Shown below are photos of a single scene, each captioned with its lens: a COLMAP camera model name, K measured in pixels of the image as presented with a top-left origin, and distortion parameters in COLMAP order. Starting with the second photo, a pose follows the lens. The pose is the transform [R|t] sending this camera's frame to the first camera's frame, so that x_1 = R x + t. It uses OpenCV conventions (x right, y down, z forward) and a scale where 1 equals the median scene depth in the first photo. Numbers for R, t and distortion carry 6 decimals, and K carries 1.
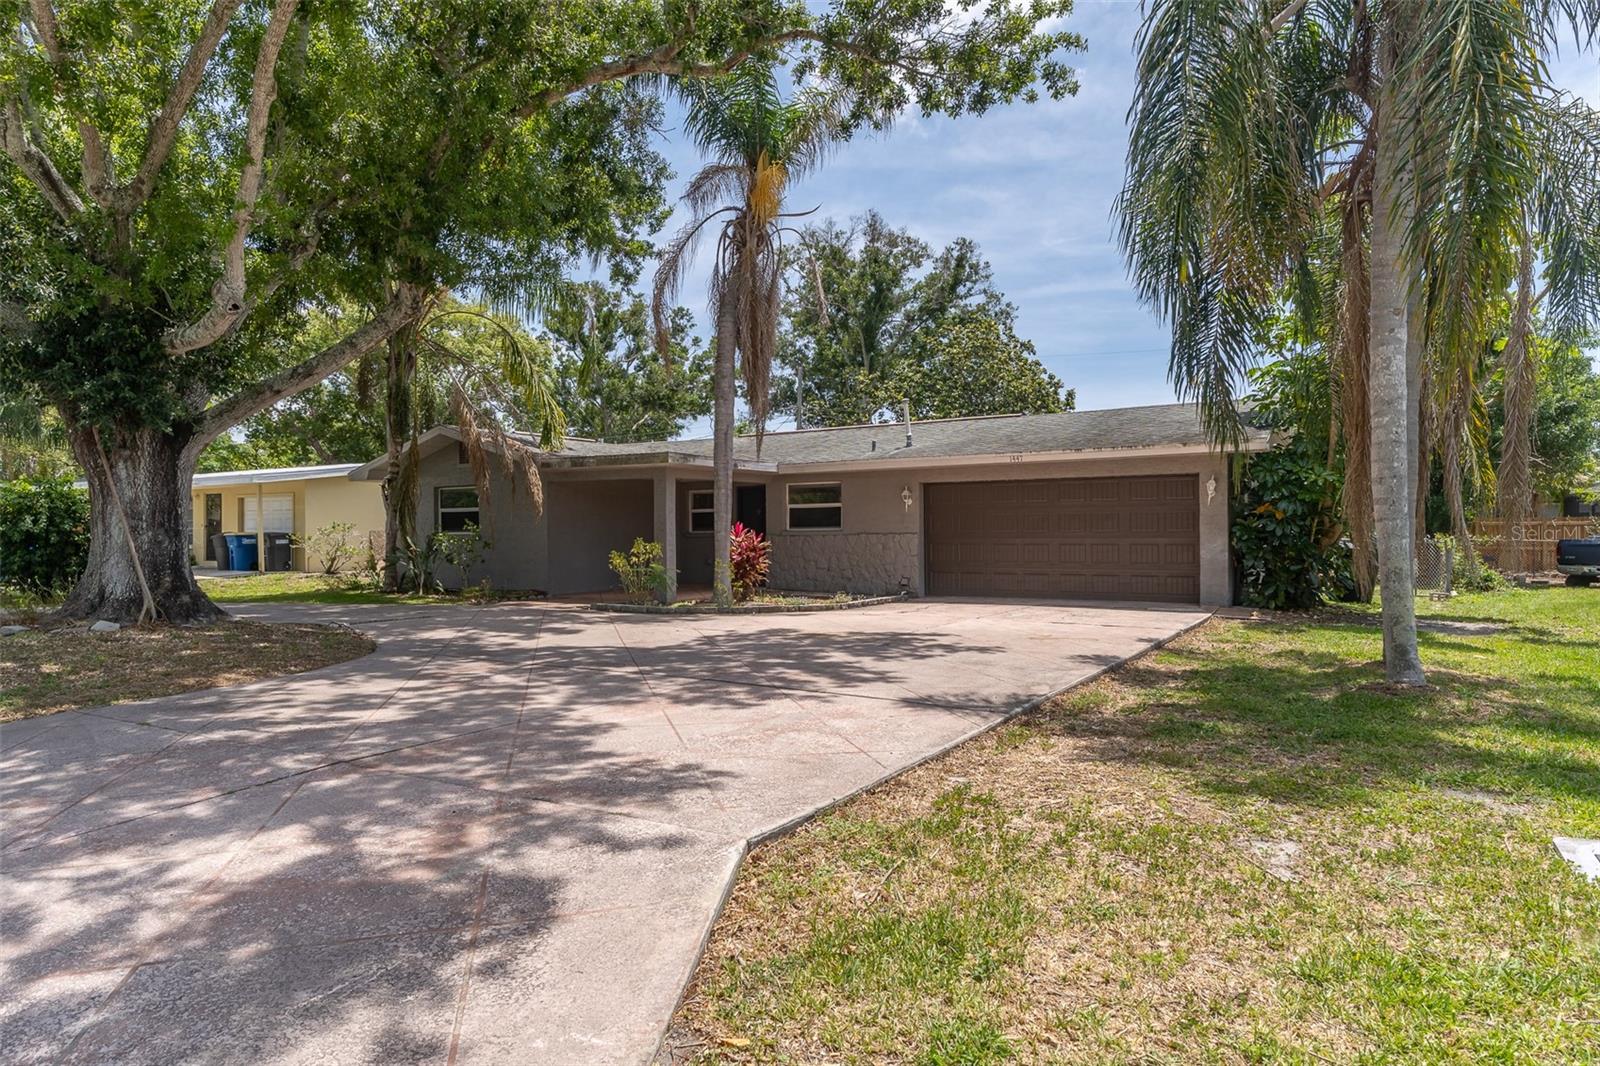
lens RADIAL K [[951.6, 0, 800.0], [0, 951.6, 533.0], [0, 0, 1]] dist [0.000382, 0.000114]
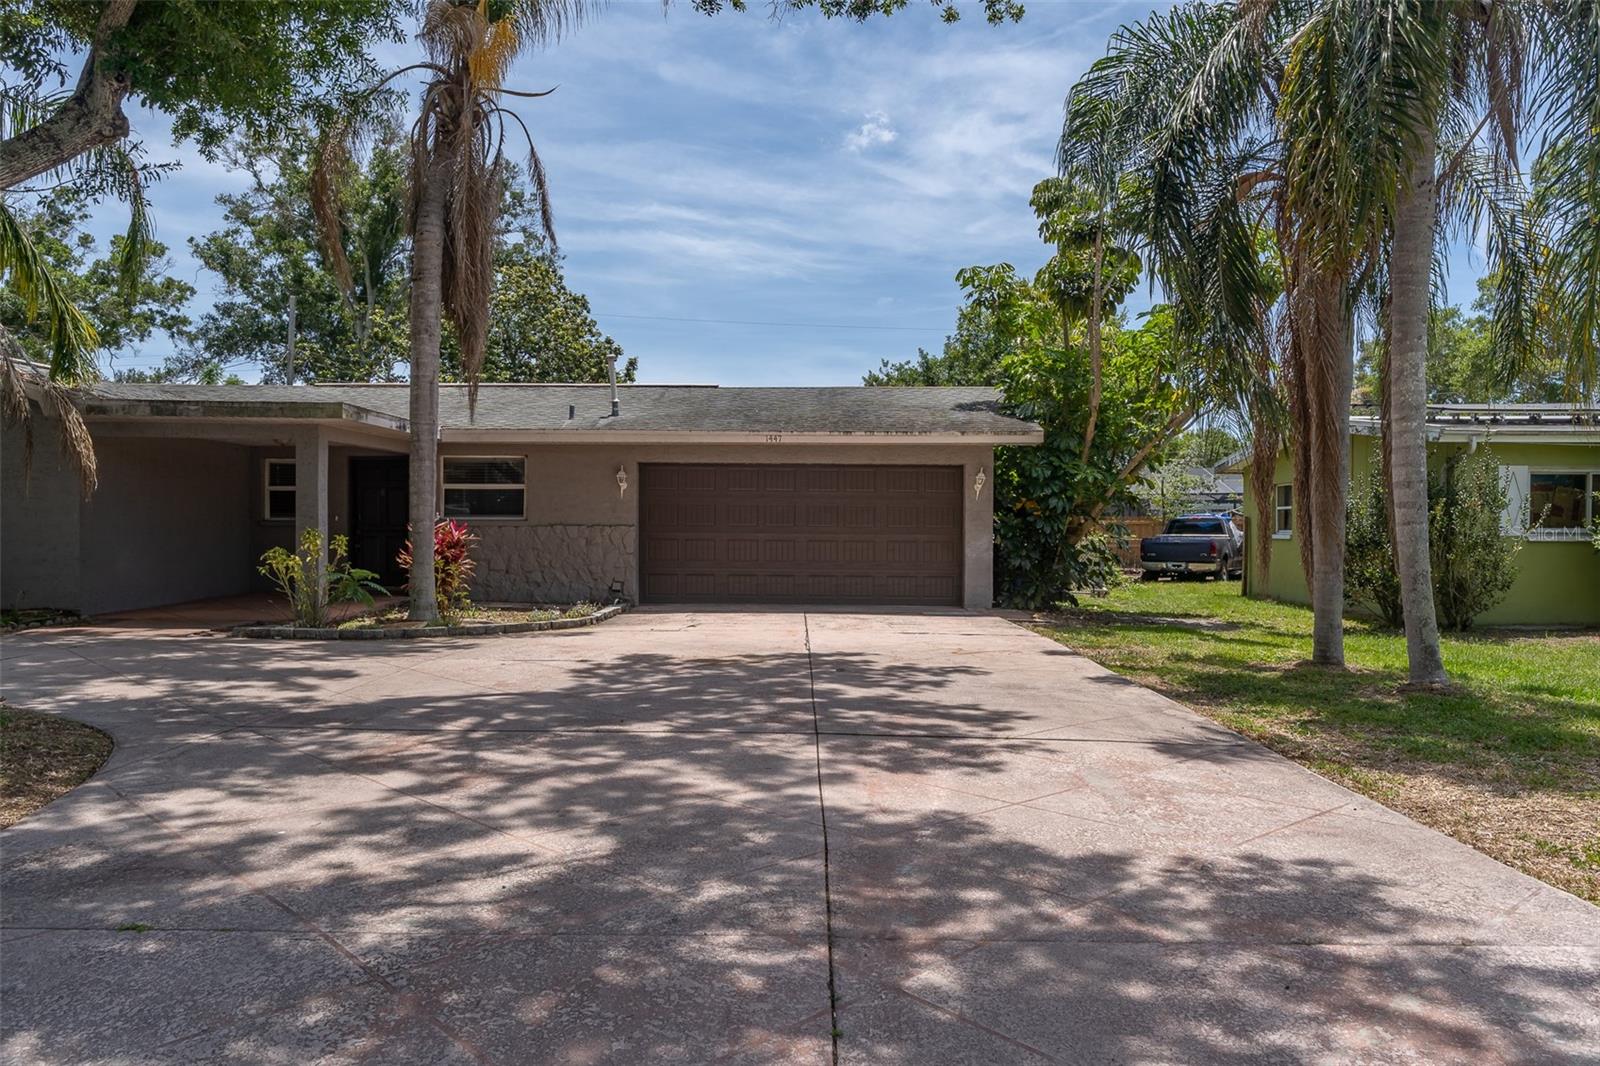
lens RADIAL K [[1120.2, 0, 800.0], [0, 1120.2, 533.0], [0, 0, 1]] dist [-0.001824, -0.003705]
pose [[0.863601, 0.009462, 0.504087, -0.241069], [-0.013797, 0.999893, 0.004868, -0.000031], [-0.503987, -0.011159, 0.863639, 0.127823]]
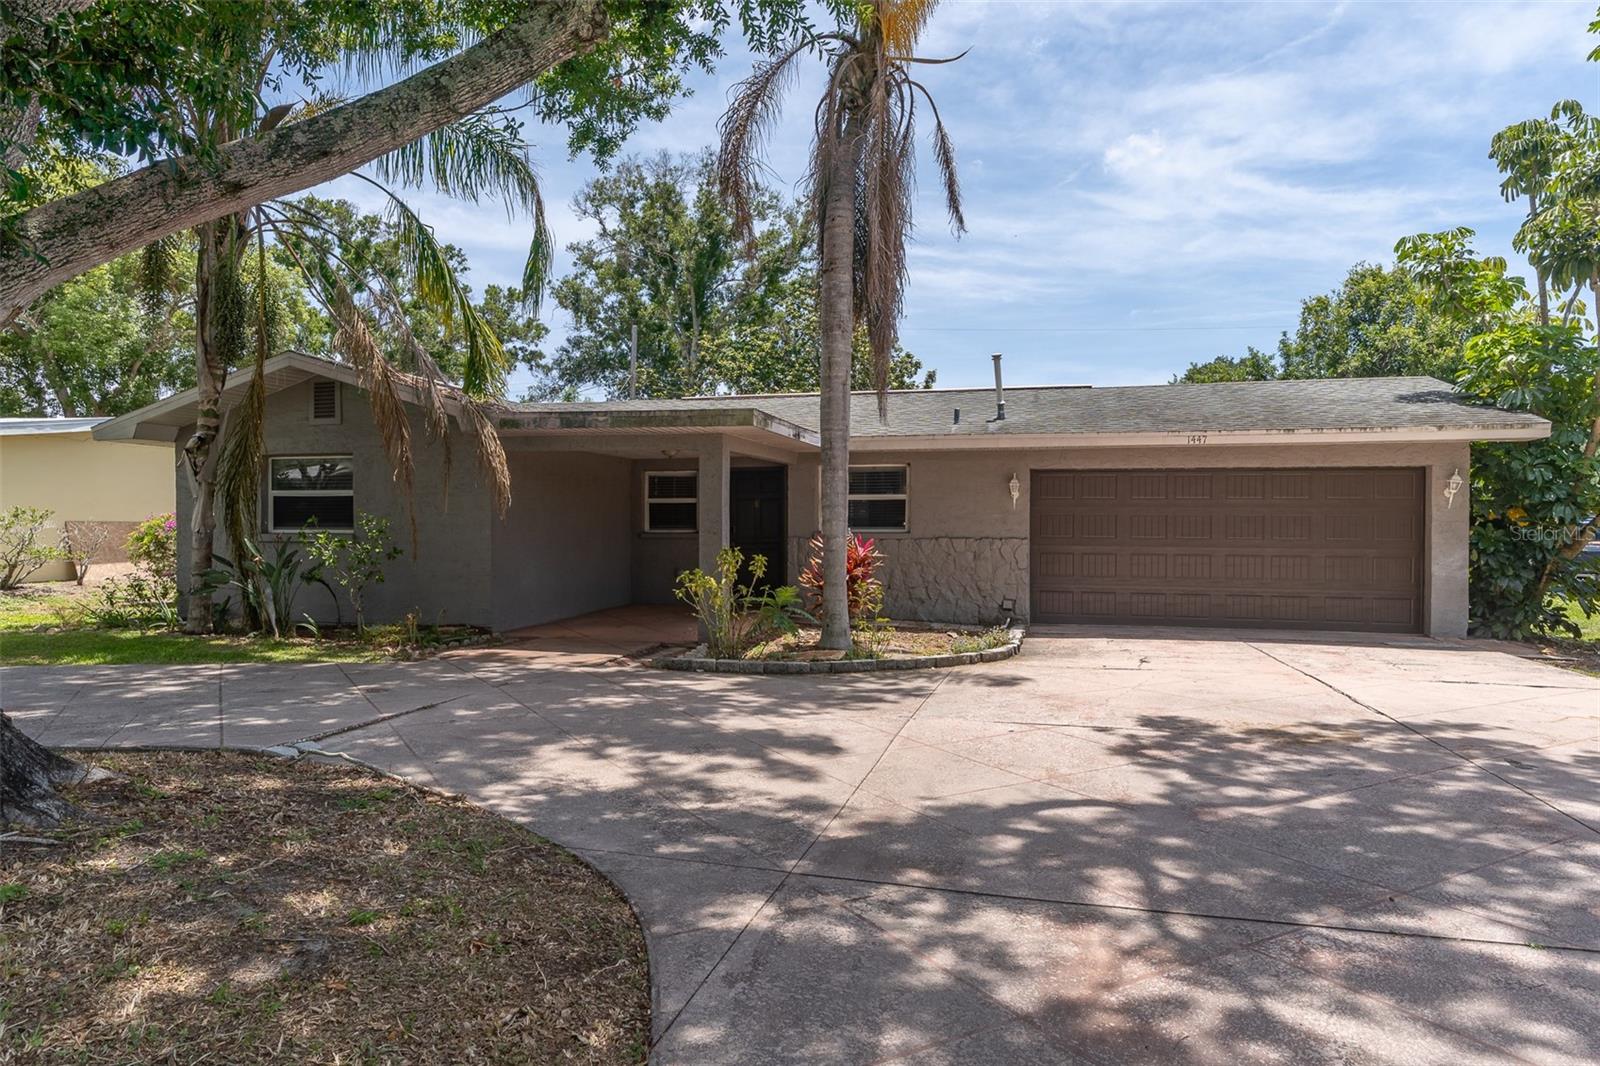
lens RADIAL K [[993.7, 0, 800.0], [0, 993.7, 533.0], [0, 0, 1]] dist [-0.012593, -0.000356]
pose [[0.957348, 0.008091, 0.288825, -0.275850], [-0.010998, 0.999904, 0.008442, -0.008859], [-0.288729, -0.011259, 0.957345, 0.341376]]
